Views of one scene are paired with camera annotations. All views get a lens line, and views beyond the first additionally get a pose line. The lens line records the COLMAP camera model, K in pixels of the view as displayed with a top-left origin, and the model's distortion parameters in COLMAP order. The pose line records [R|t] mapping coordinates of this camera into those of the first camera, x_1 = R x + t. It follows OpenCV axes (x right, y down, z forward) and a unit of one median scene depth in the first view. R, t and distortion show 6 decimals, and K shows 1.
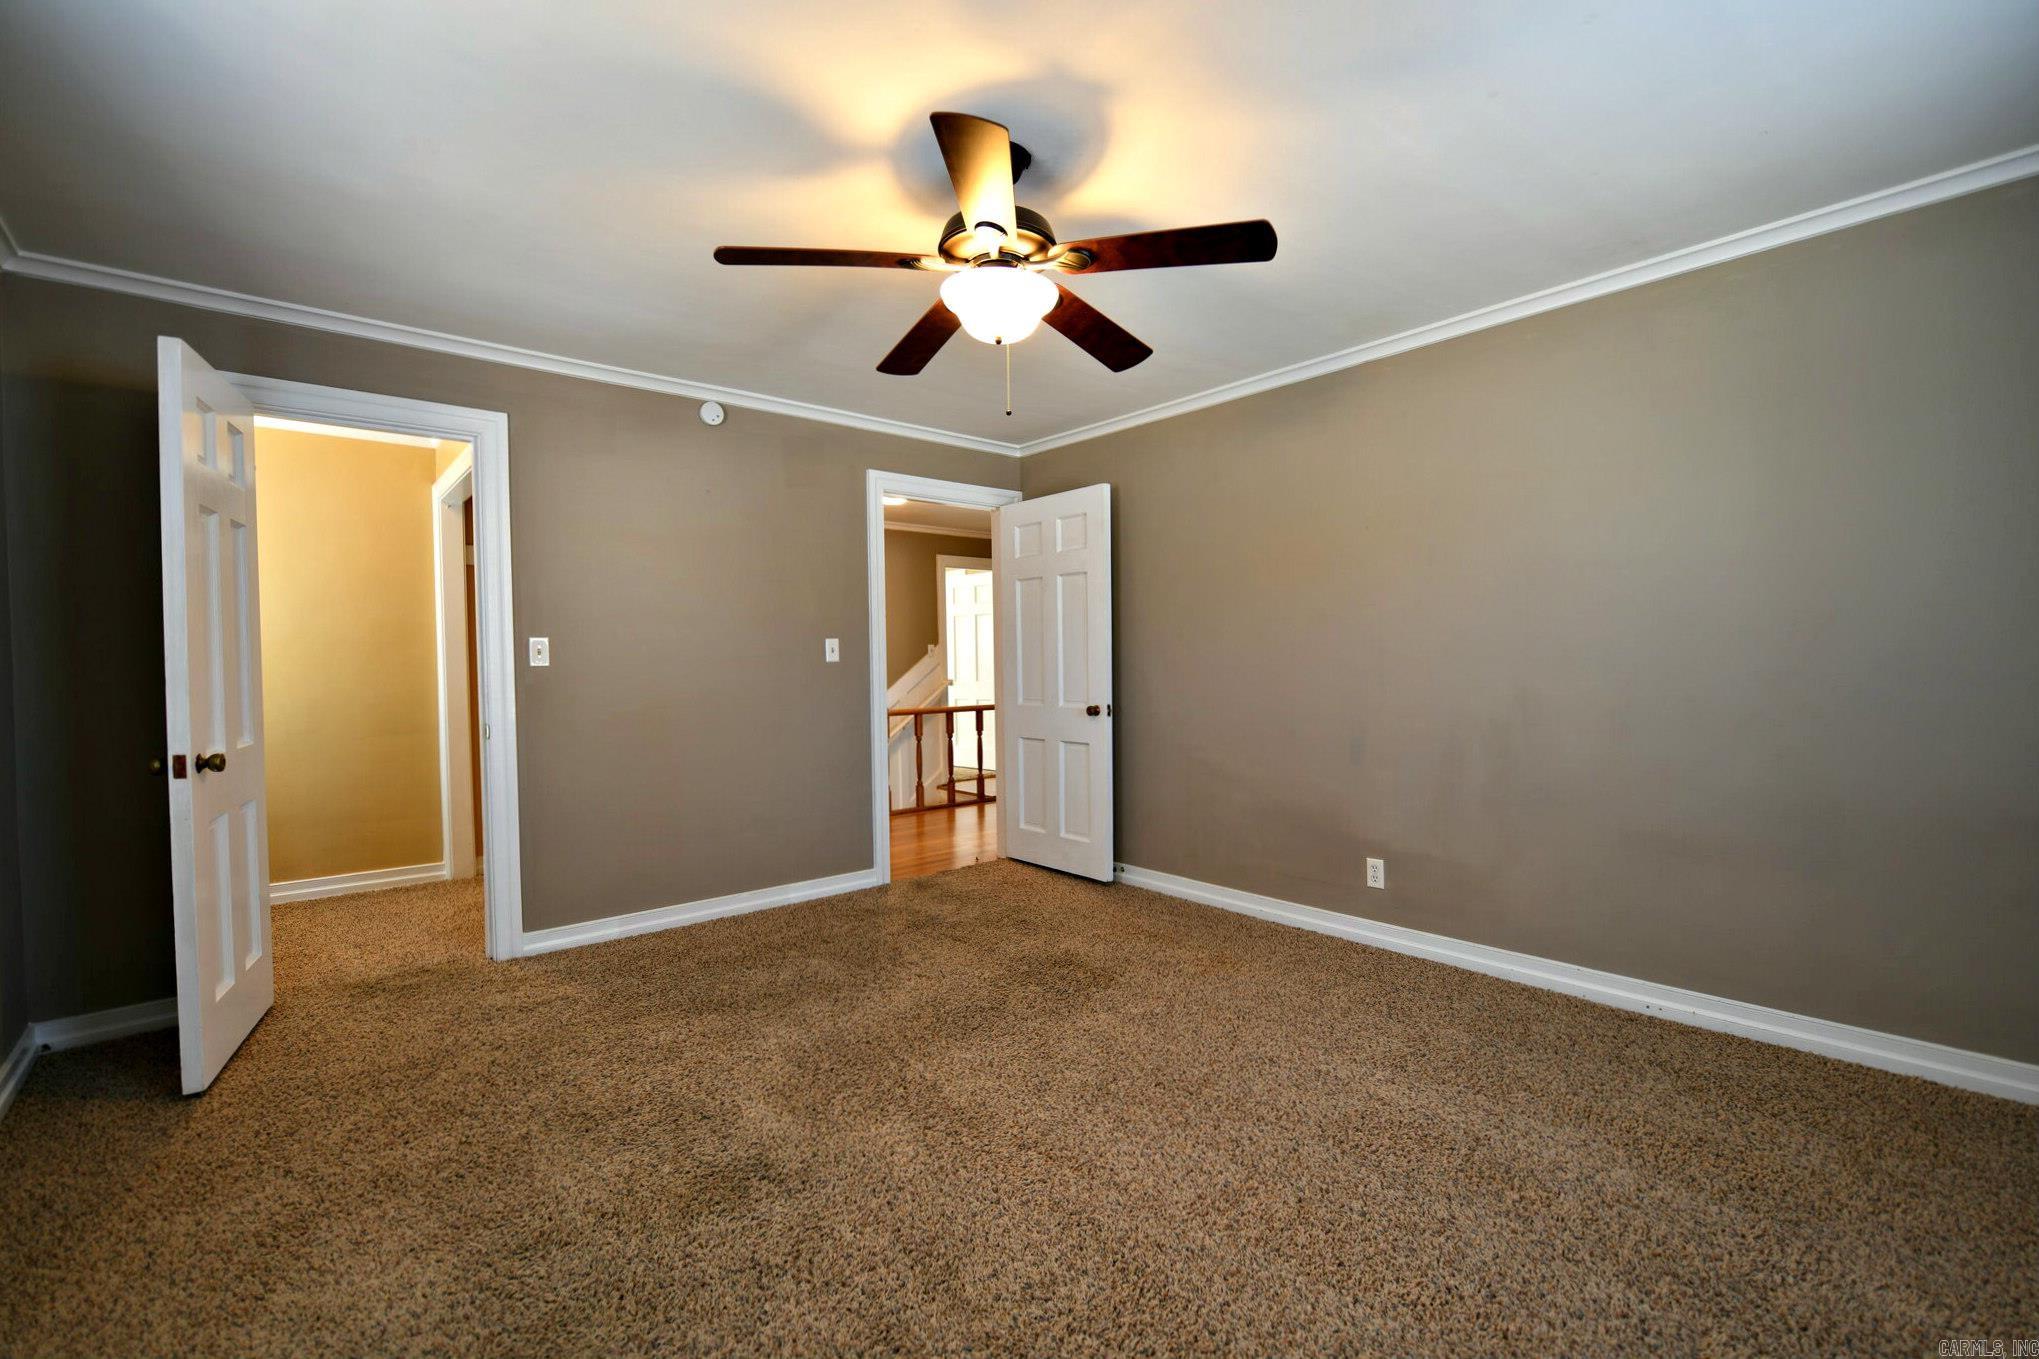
lens RADIAL K [[882.6, 0, 1016.2], [0, 882.6, 678.2], [0, 0, 1]] dist [-0.009535, -0.000964]
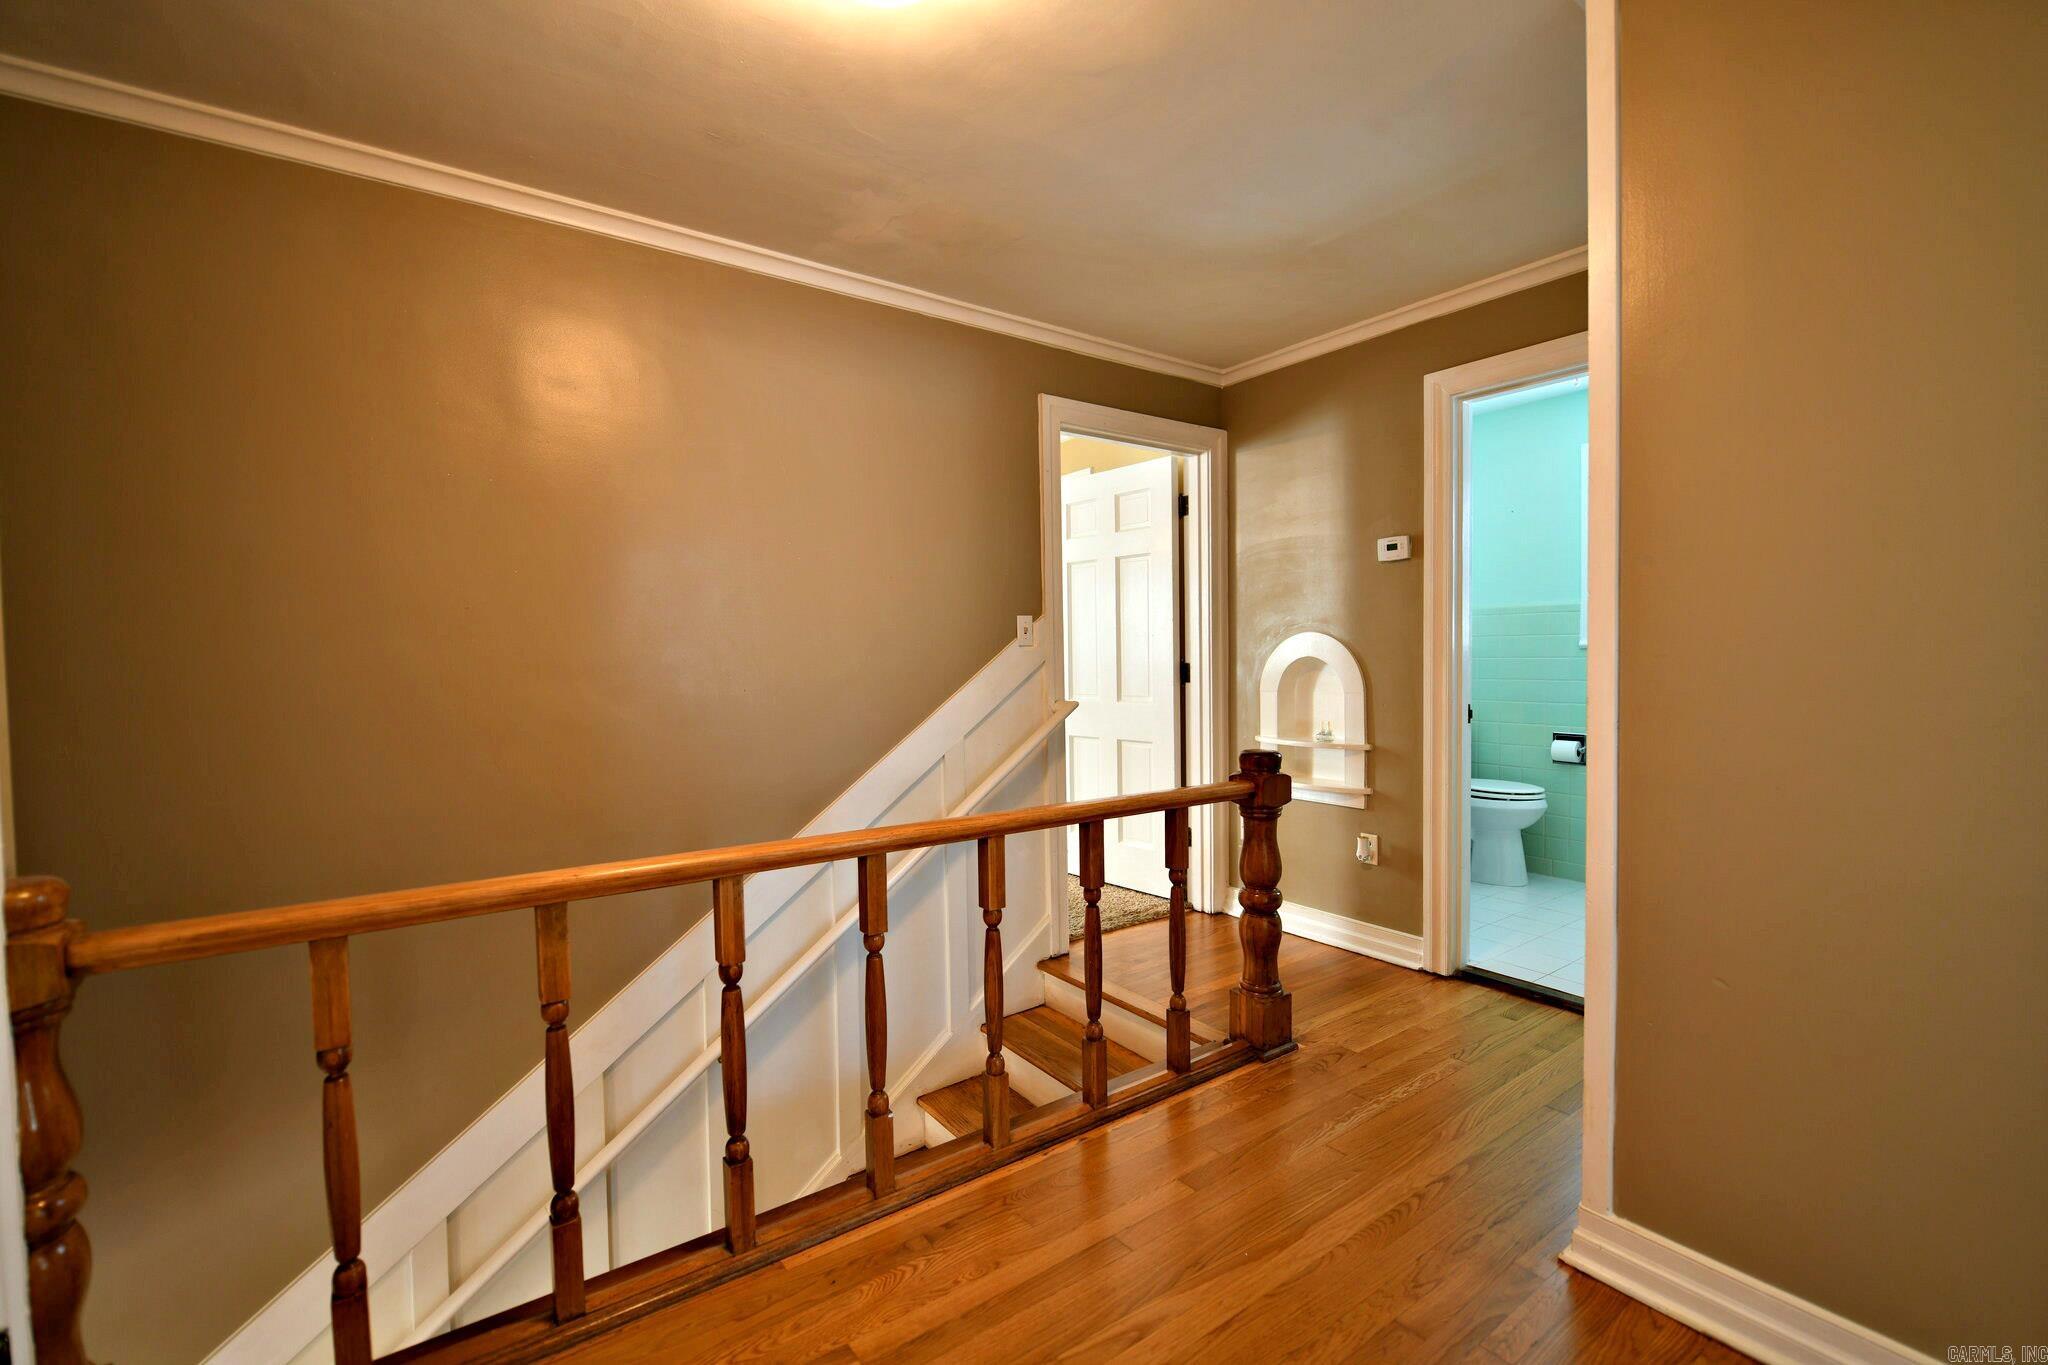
lens RADIAL K [[886.5, 0, 1028.2], [0, 886.5, 683.2], [0, 0, 1]] dist [-0.009535, -0.000964]
pose [[0.996803, 0.005955, -0.079676, -0.063218], [-0.005526, 0.999969, 0.005608, -0.009250], [0.079707, -0.005150, 0.996805, 0.601602]]
